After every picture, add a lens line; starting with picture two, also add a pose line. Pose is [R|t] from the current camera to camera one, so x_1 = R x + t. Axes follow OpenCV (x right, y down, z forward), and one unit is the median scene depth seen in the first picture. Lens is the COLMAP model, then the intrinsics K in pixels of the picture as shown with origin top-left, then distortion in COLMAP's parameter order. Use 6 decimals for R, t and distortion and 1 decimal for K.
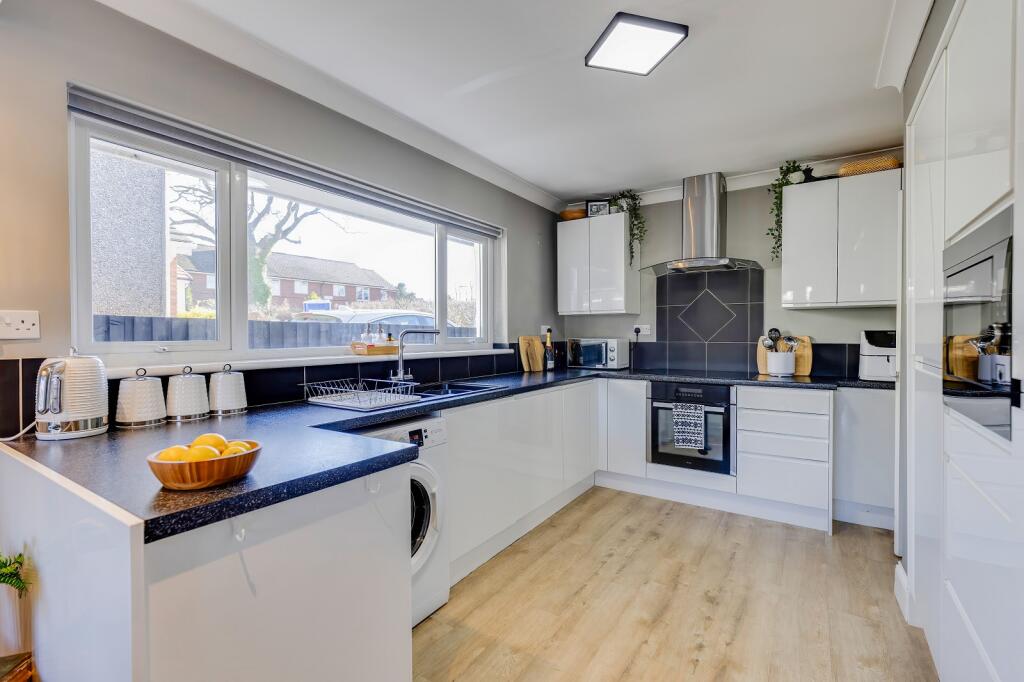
lens RADIAL K [[458.2, 0, 509.3], [0, 458.2, 342.7], [0, 0, 1]] dist [-0.007779, -0.000910]
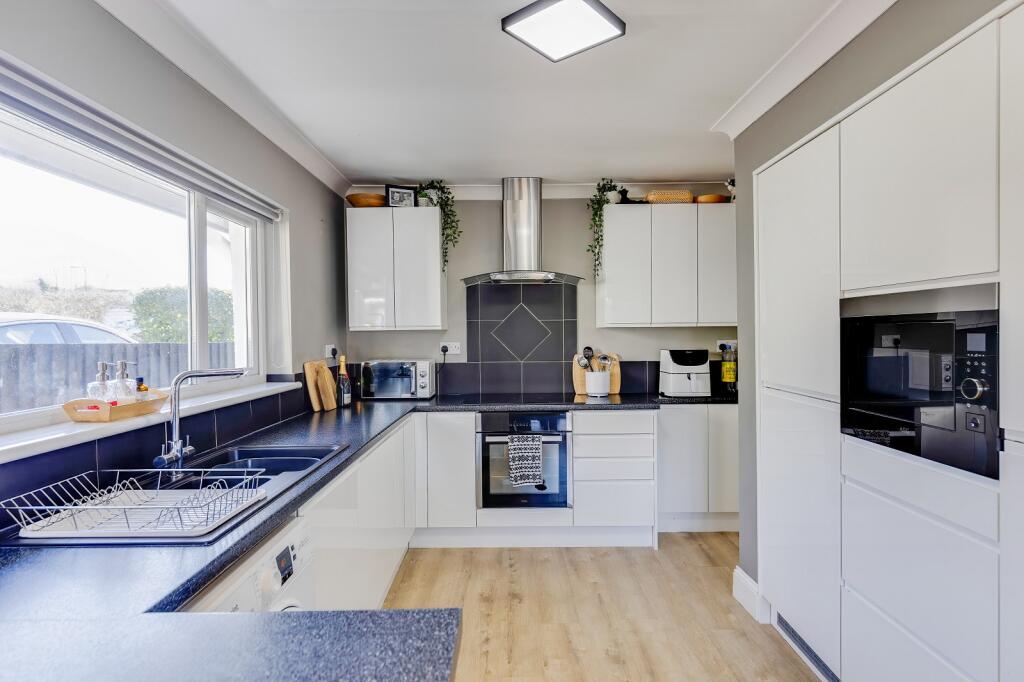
lens RADIAL K [[537.1, 0, 514.4], [0, 537.1, 342.3], [0, 0, 1]] dist [-0.003662, 0.002003]
pose [[0.826512, -0.014699, 0.562728, -0.201524], [0.017466, 0.999847, 0.000463, -0.045331], [-0.562649, 0.009446, 0.826642, 0.144652]]
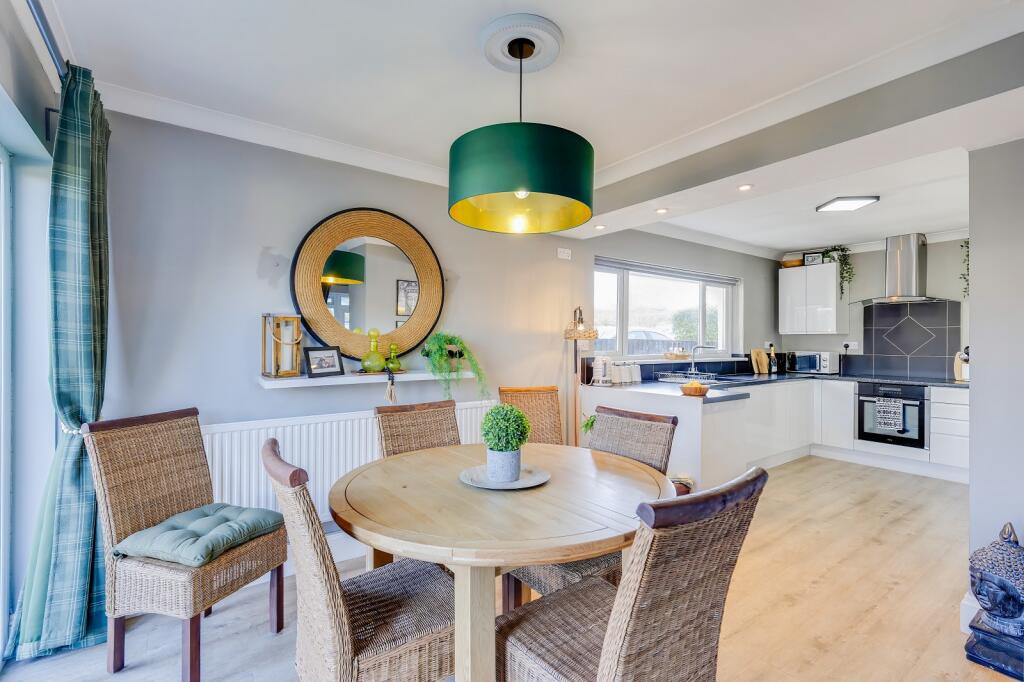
lens RADIAL K [[458.2, 0, 497.3], [0, 458.2, 342.3], [0, 0, 1]] dist [-0.007779, -0.000910]
pose [[0.930609, 0.008558, -0.365914, -0.227062], [-0.014596, 0.999799, -0.013739, -0.004479], [0.365723, 0.018126, 0.930547, -0.765437]]
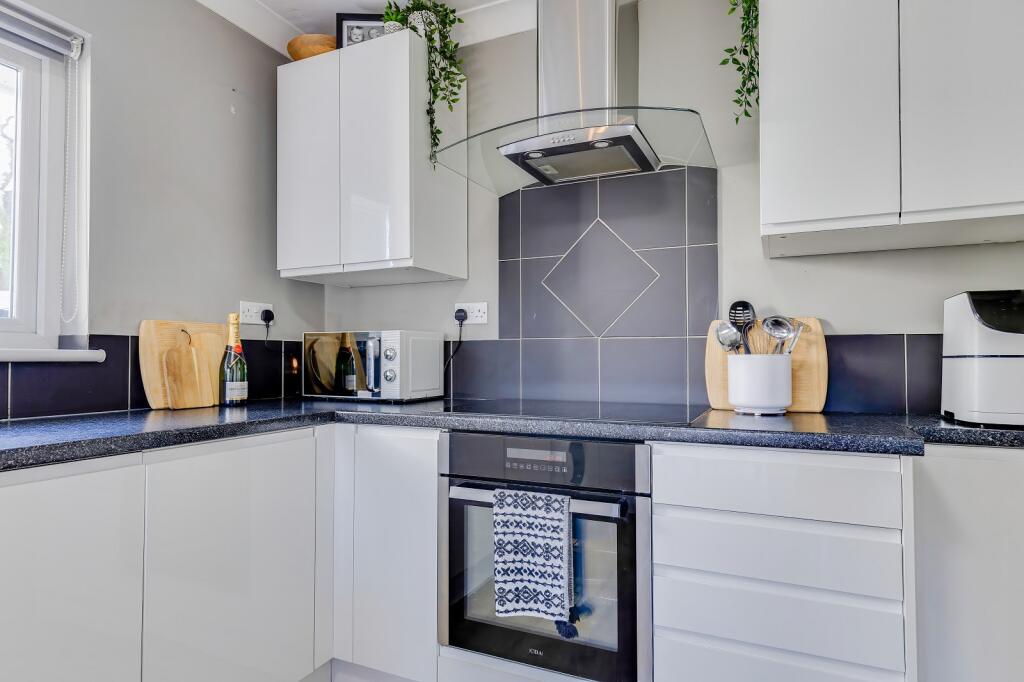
lens RADIAL K [[571.9, 0, 517.1], [0, 571.9, 344.8], [0, 0, 1]] dist [0.007405, -0.000511]
pose [[0.986832, 0.006485, 0.161620, 0.294807], [0.000502, 0.999068, -0.043153, 0.033386], [-0.161749, 0.042666, 0.985909, 0.523219]]
